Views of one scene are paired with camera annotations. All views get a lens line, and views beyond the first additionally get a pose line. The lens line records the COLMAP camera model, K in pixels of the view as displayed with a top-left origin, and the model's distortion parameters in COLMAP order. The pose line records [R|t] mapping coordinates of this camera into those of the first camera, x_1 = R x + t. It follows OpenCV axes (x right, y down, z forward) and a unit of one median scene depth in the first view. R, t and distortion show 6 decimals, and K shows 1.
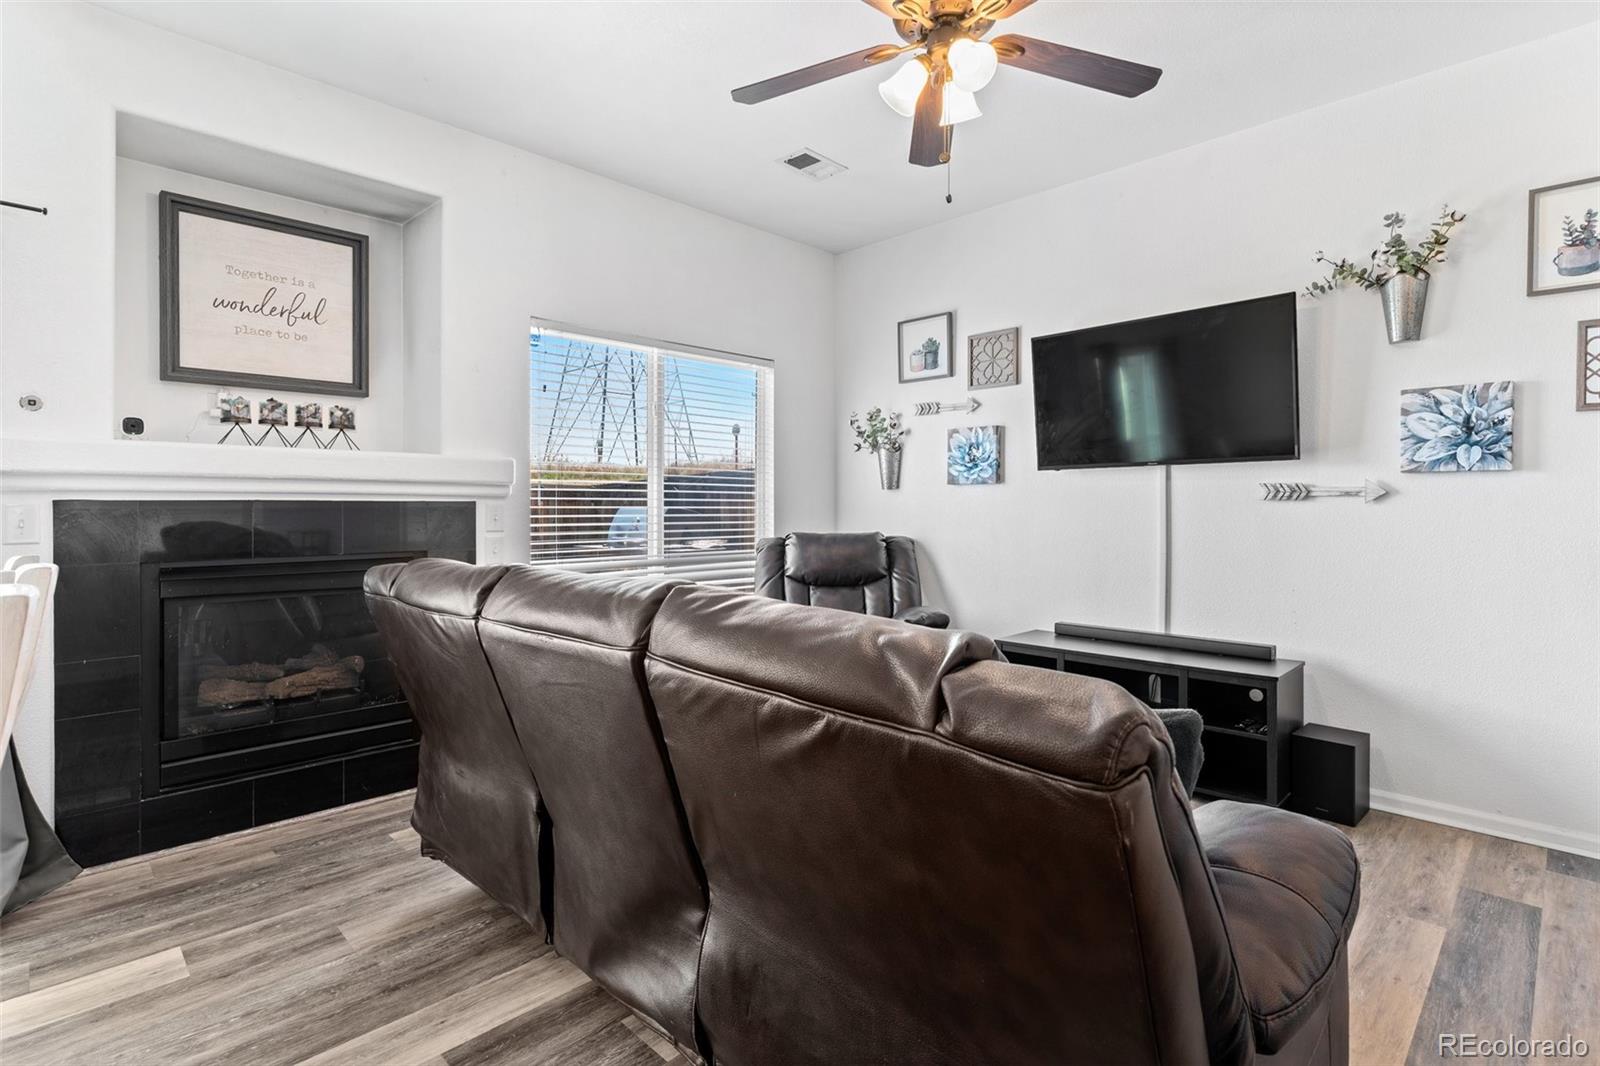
lens RADIAL K [[769.7, 0, 802.4], [0, 769.7, 507.3], [0, 0, 1]] dist [0.001037, -0.003286]
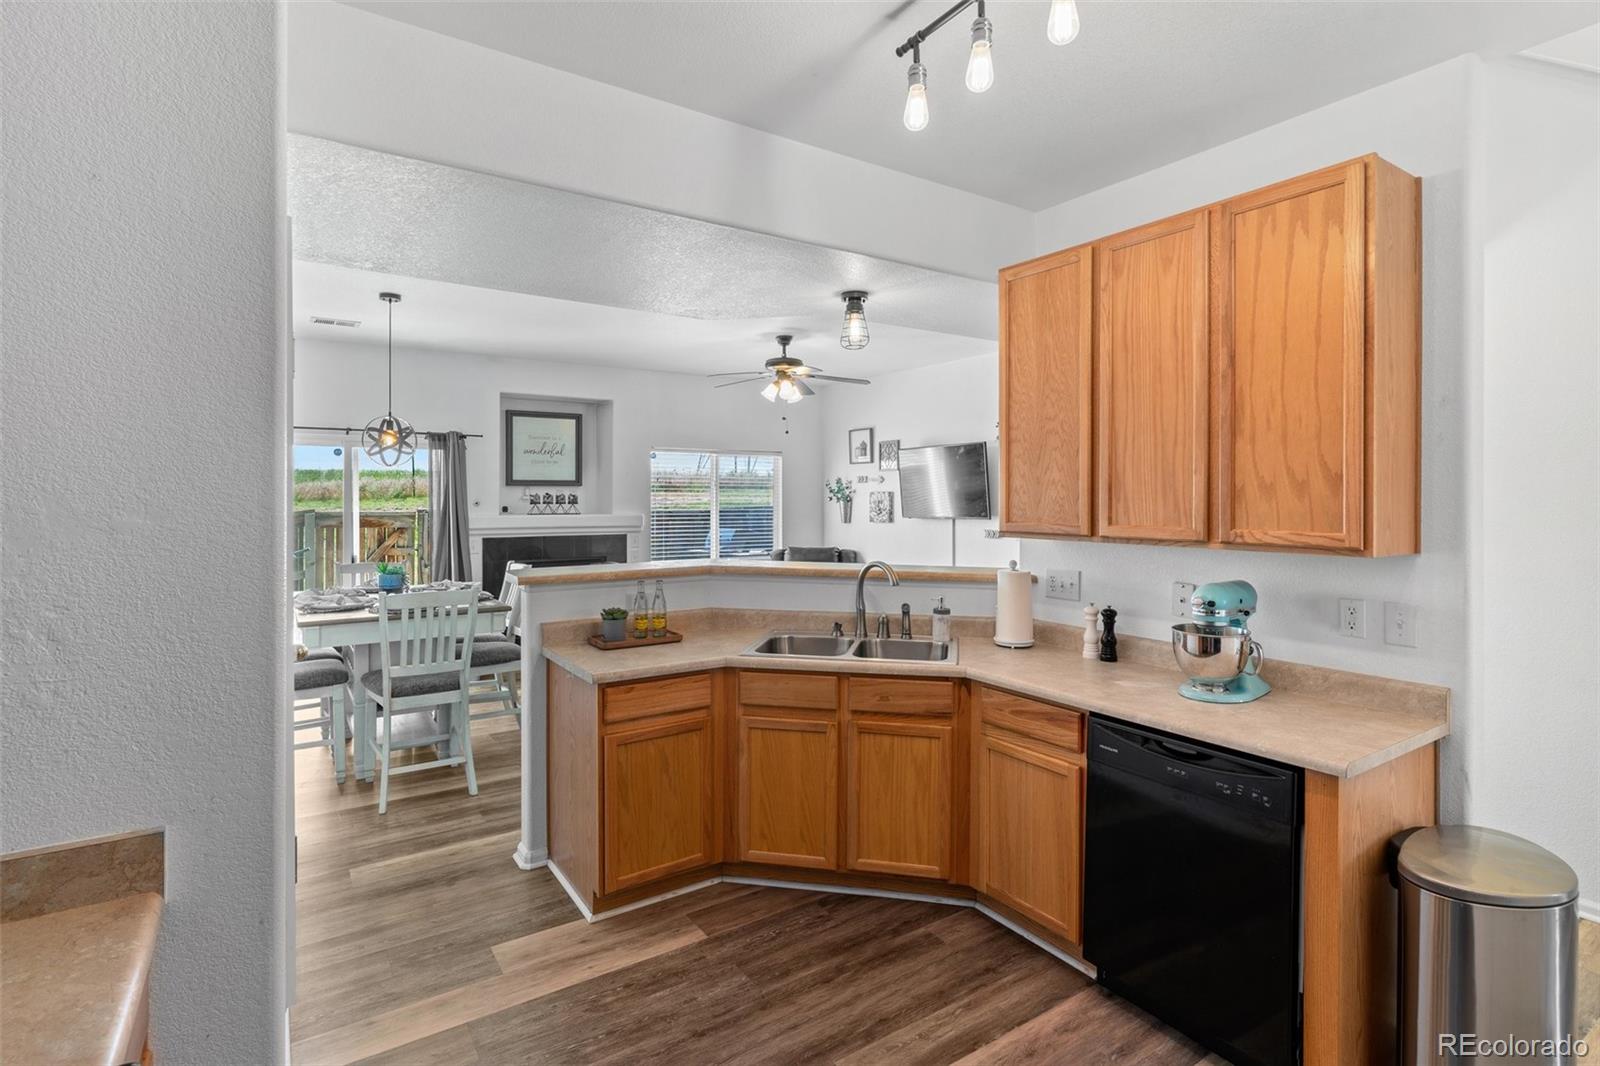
lens RADIAL K [[769.7, 0, 799.6], [0, 769.7, 493.3], [0, 0, 1]] dist [0.001037, -0.003286]
pose [[0.980907, -0.000874, -0.194475, 0.488209], [-0.001249, 0.999941, -0.010793, -0.100024], [0.194473, 0.010830, 0.980848, -1.064551]]
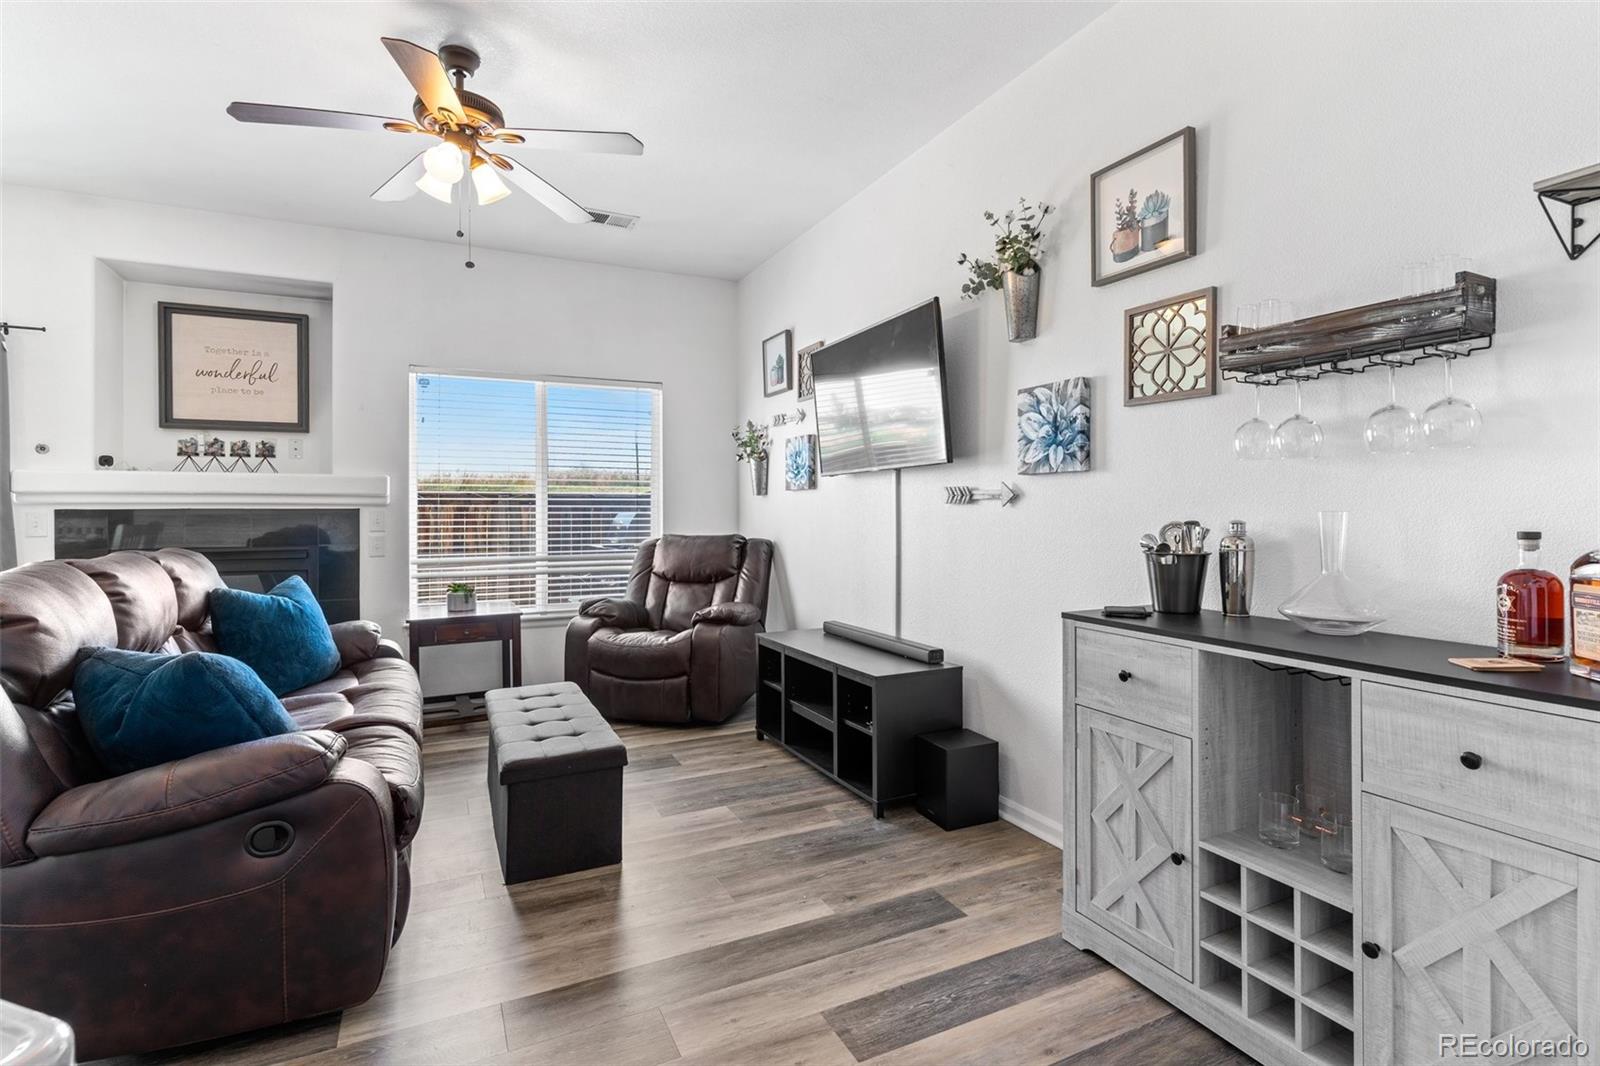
lens RADIAL K [[769.7, 0, 799.0], [0, 769.7, 505.3], [0, 0, 1]] dist [0.001037, -0.003286]
pose [[0.946275, -0.005774, -0.323310, 0.705712], [0.002751, 0.999948, -0.009808, 0.001871], [0.323350, 0.008392, 0.946242, -0.007914]]
